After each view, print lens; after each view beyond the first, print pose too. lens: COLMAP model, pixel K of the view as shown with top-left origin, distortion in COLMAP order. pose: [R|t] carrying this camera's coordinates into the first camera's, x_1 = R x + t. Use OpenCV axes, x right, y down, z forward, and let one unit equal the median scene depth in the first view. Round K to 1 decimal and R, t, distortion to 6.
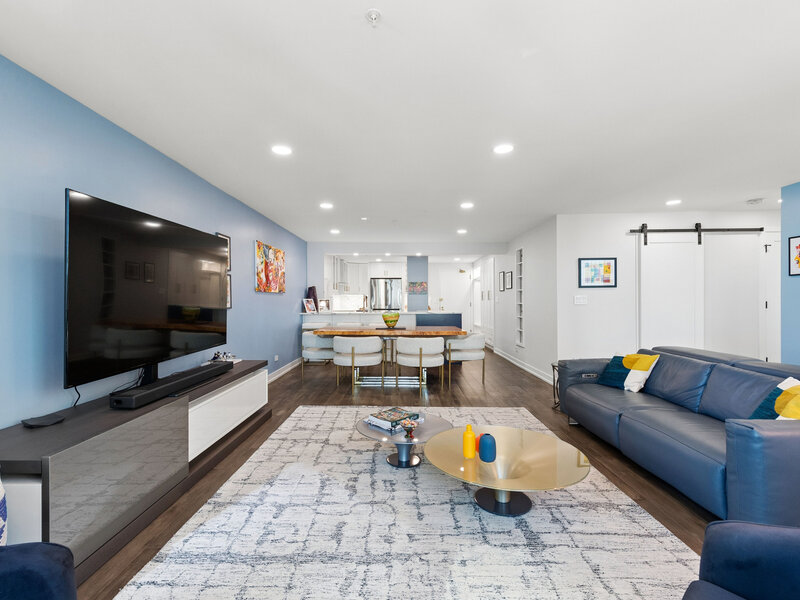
lens RADIAL K [[383.9, 0, 400.0], [0, 383.9, 300.0], [0, 0, 1]] dist [0.016167, 0.000063]
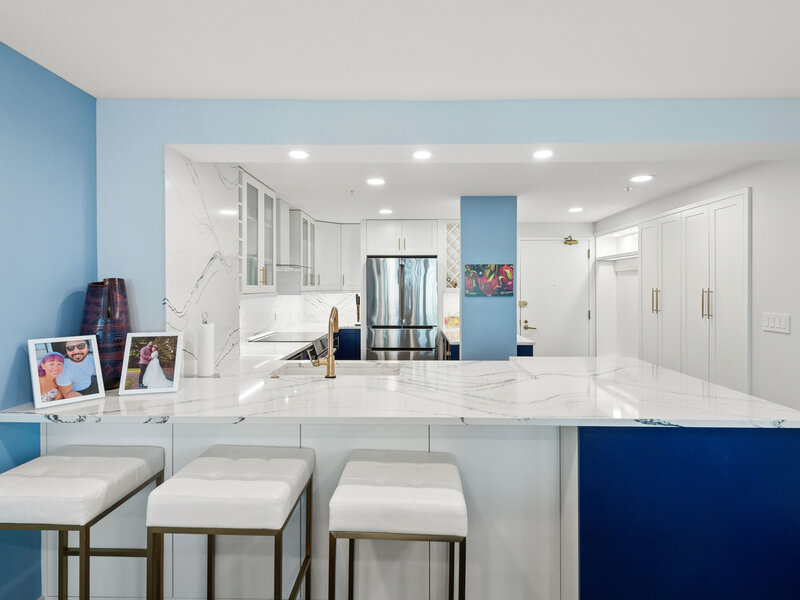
lens RADIAL K [[429.6, 0, 403.0], [0, 429.6, 290.2], [0, 0, 1]] dist [0.004965, 0.000760]
pose [[0.999914, 0.003698, -0.012544, -0.073843], [-0.003592, 0.999958, 0.008465, -0.055656], [0.012575, -0.008419, 0.999885, 1.298673]]
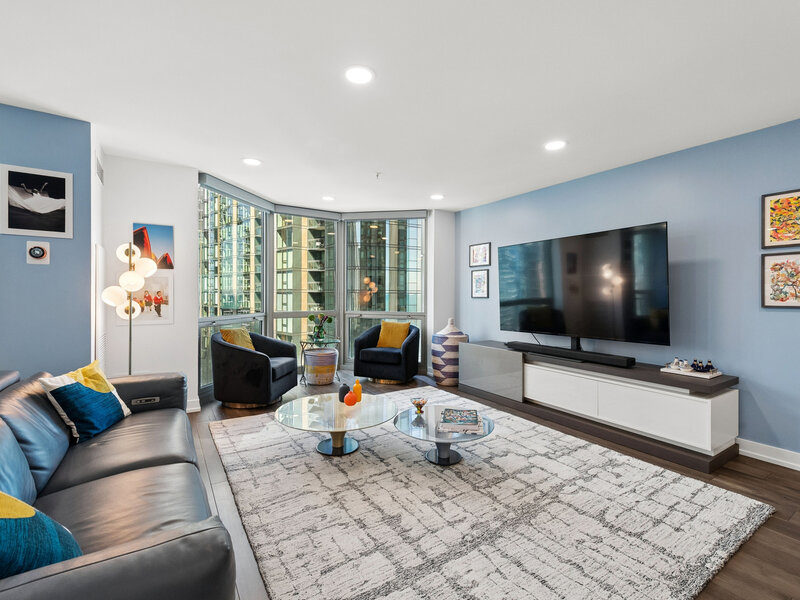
lens RADIAL K [[366.1, 0, 397.8], [0, 366.1, 298.2], [0, 0, 1]] dist [0.013605, -0.001134]
pose [[-0.838185, 0.004615, -0.545367, 0.398874], [-0.003189, 0.999906, 0.013362, -0.000182], [0.545377, 0.012939, -0.838091, 1.110156]]
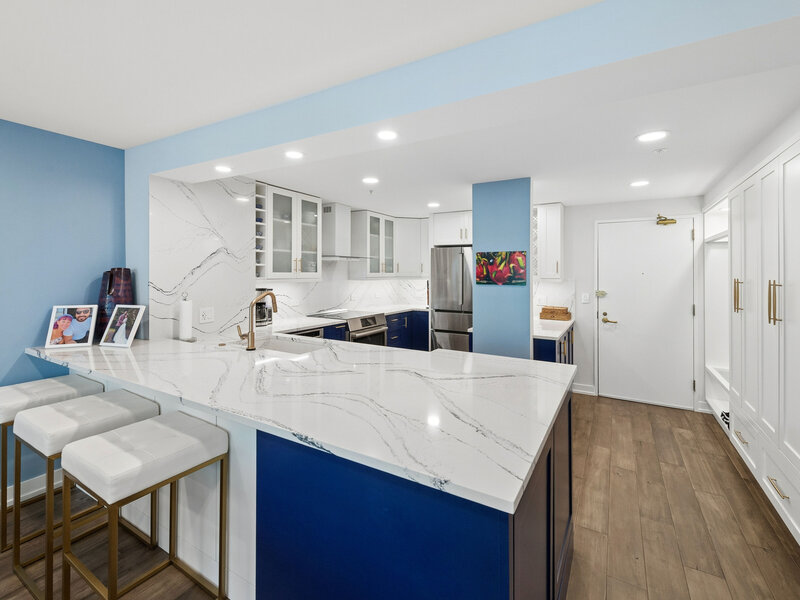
lens RADIAL K [[367.5, 0, 401.1], [0, 367.5, 273.7], [0, 0, 1]] dist [0.012343, -0.000329]
pose [[0.867171, 0.010411, -0.497901, 0.311934], [-0.008368, 0.999945, 0.006336, -0.061748], [0.497940, -0.001328, 0.867211, 1.468048]]
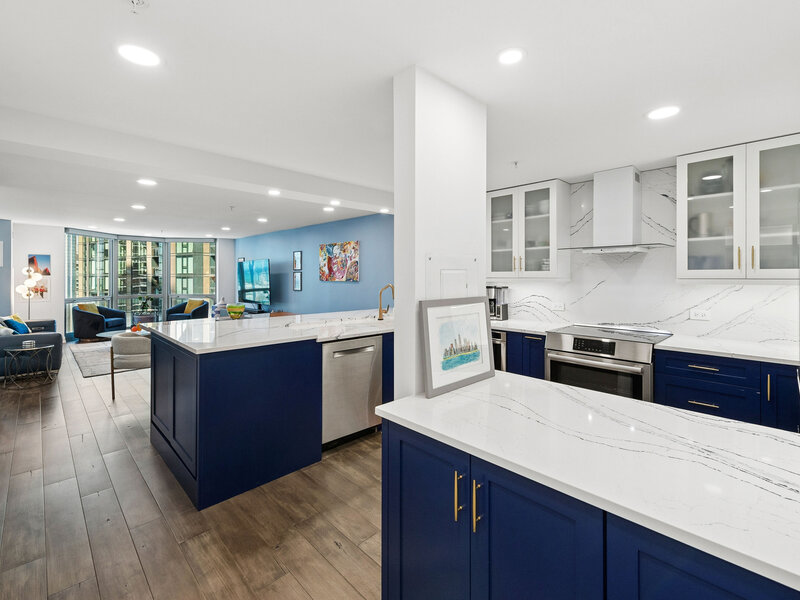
lens RADIAL K [[367.5, 0, 401.1], [0, 367.5, 273.7], [0, 0, 1]] dist [0.012343, -0.000329]
pose [[-0.707798, -0.003059, -0.706409, 0.436515], [0.001265, 0.999984, -0.005597, -0.046905], [0.706414, -0.004855, -0.707782, 2.529059]]
